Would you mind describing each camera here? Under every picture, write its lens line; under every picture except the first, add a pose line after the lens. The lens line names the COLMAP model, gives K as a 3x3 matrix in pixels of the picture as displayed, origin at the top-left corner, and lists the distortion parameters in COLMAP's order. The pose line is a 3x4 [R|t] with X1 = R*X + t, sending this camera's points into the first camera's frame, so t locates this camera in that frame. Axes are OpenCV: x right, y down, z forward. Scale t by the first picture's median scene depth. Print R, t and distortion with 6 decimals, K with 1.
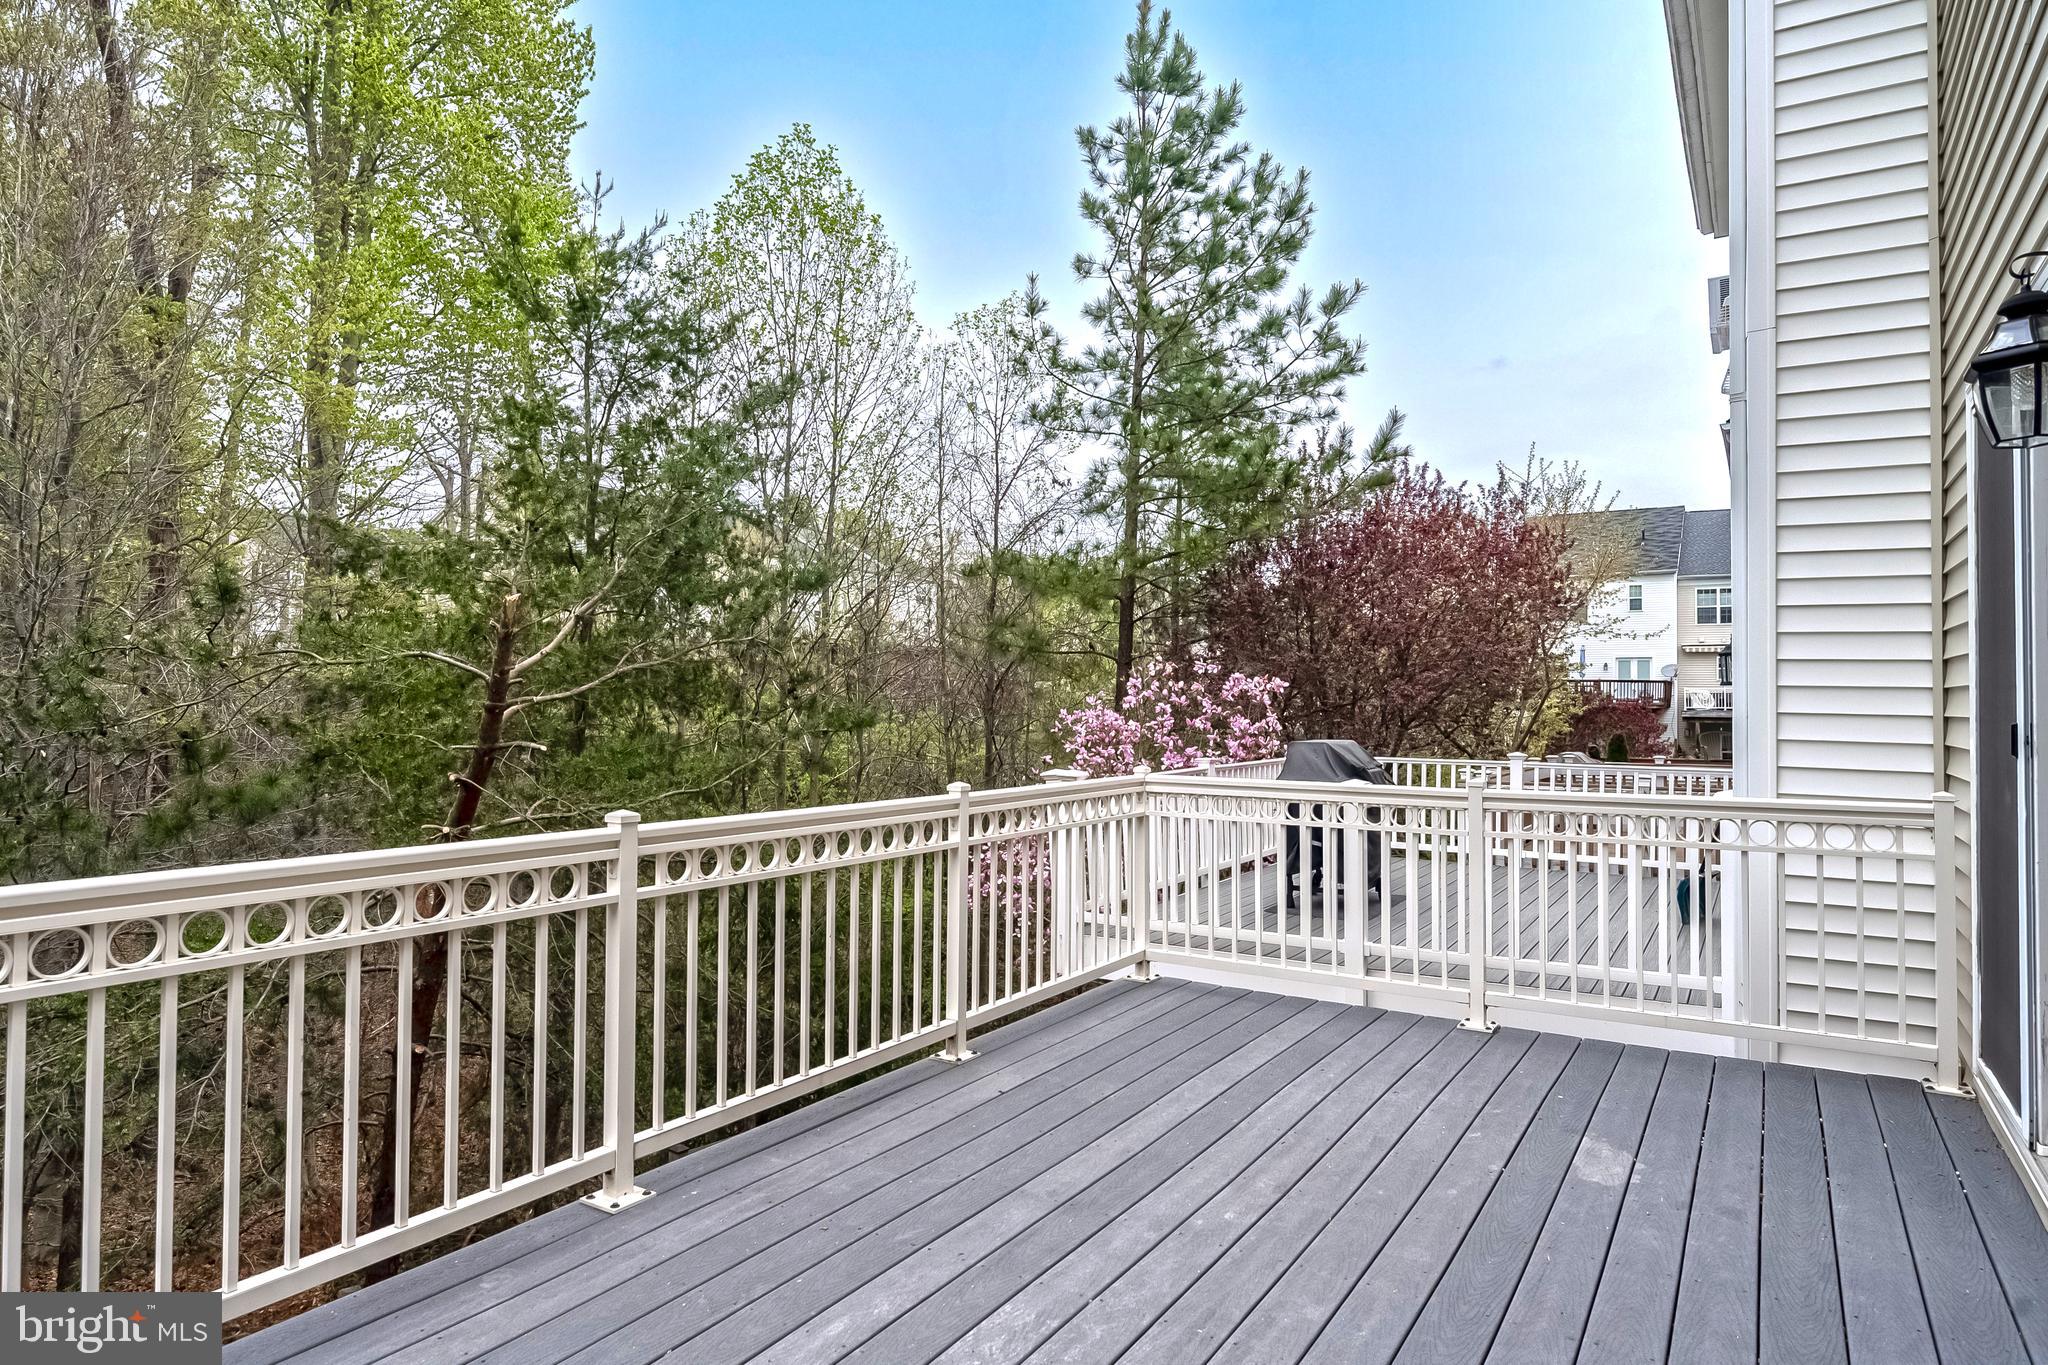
lens RADIAL K [[1211.6, 0, 1024.0], [0, 1211.6, 682.5], [0, 0, 1]] dist [0.000981, -0.000456]
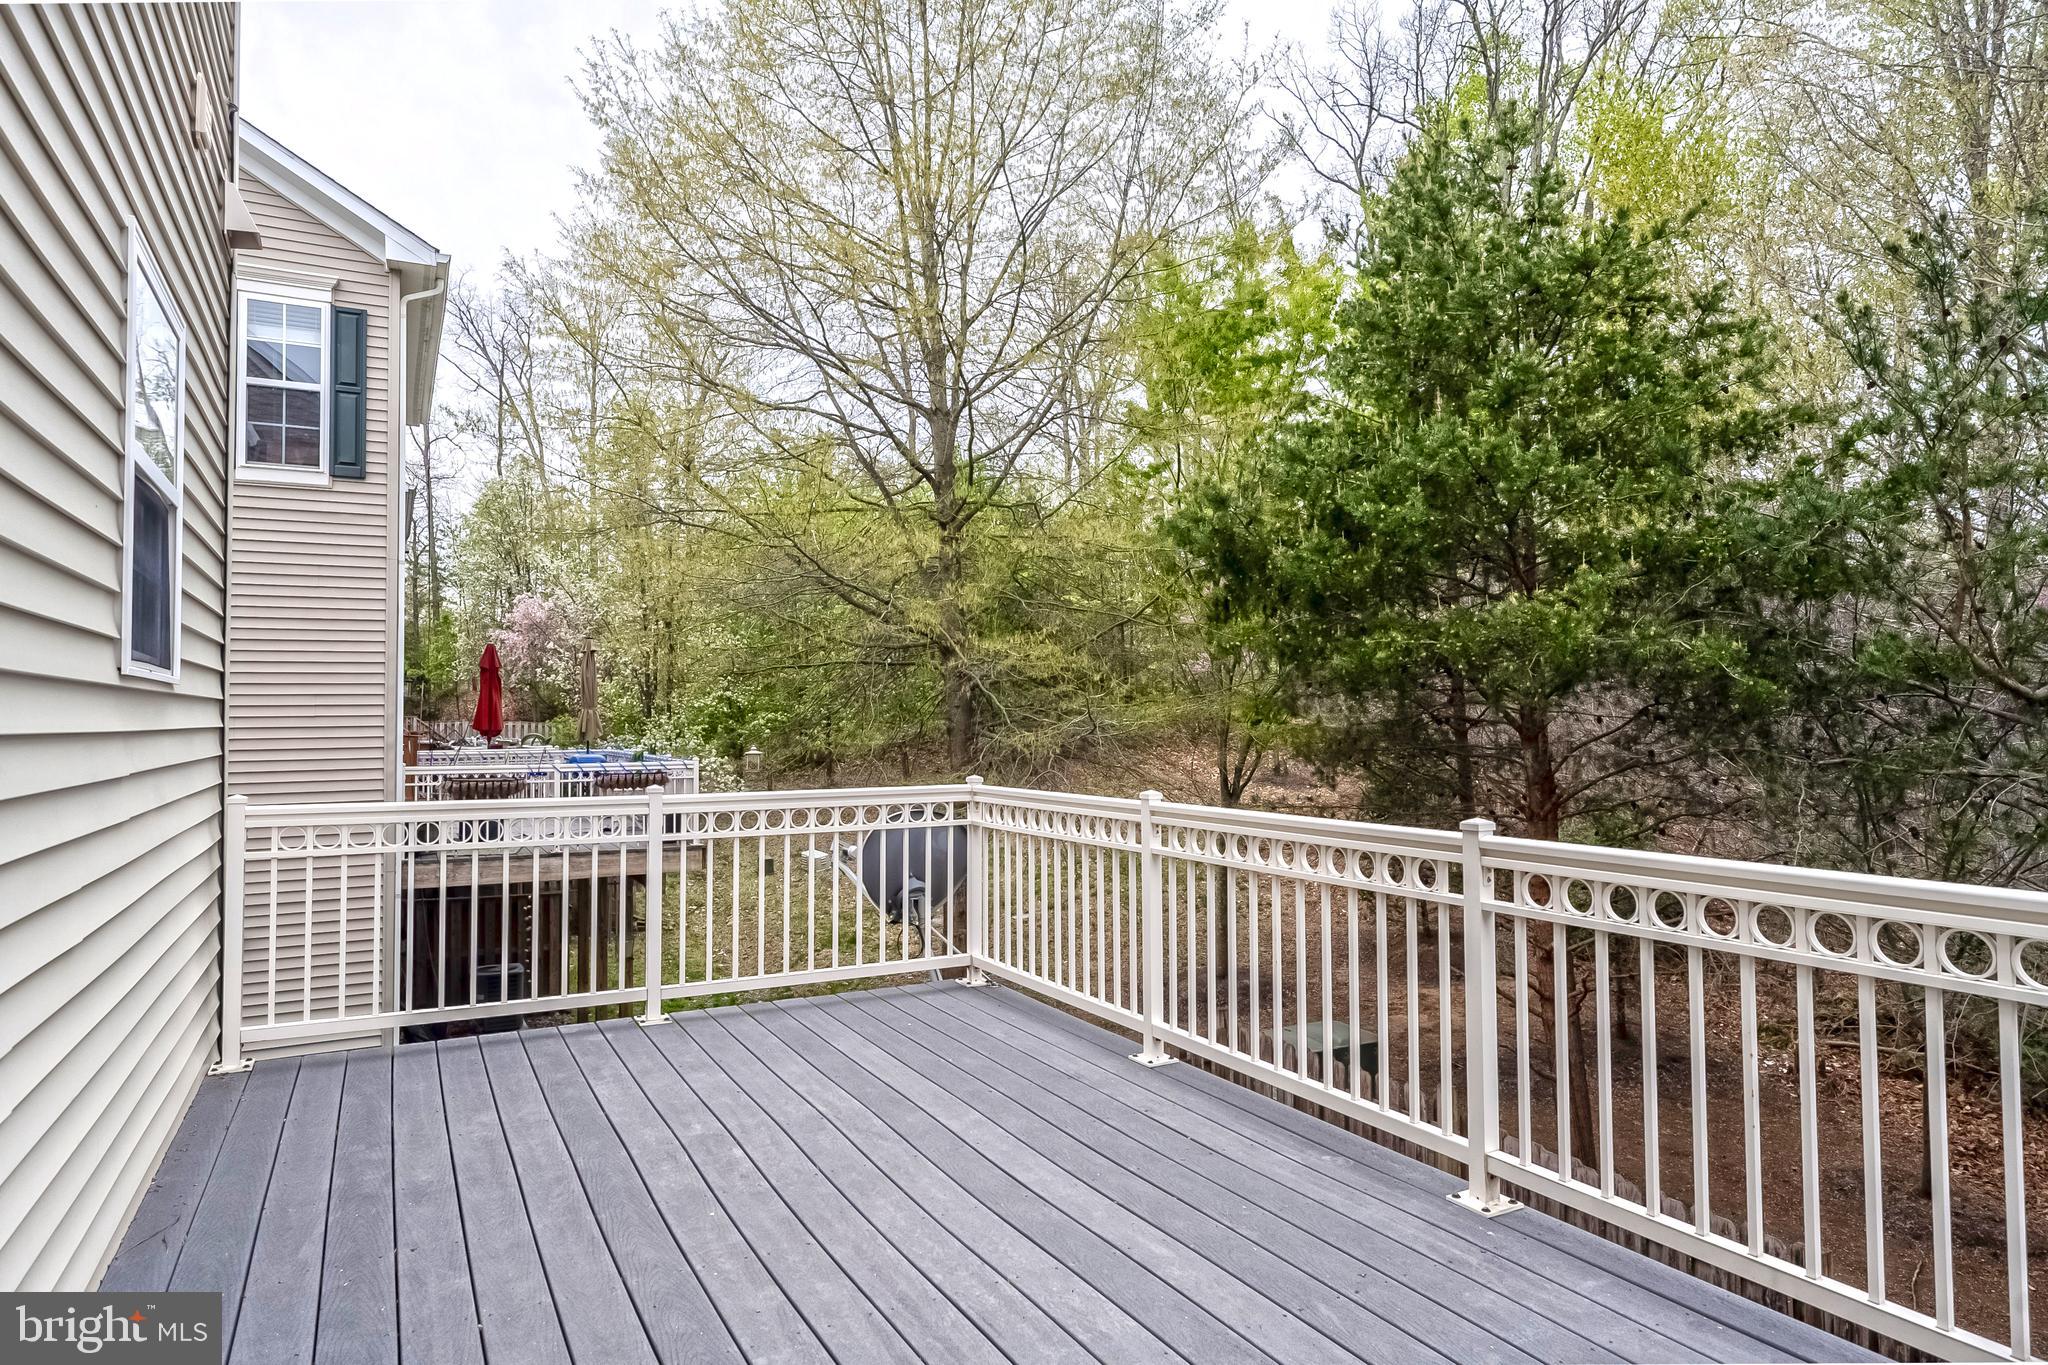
lens RADIAL K [[1189.0, 0, 1024.0], [0, 1189.0, 682.5], [0, 0, 1]] dist [0.000974, 0.000888]
pose [[-0.499158, -0.031123, -0.865952, 0.778690], [0.021329, 0.998611, -0.048186, 0.033301], [0.866249, -0.042522, -0.497800, 1.255727]]
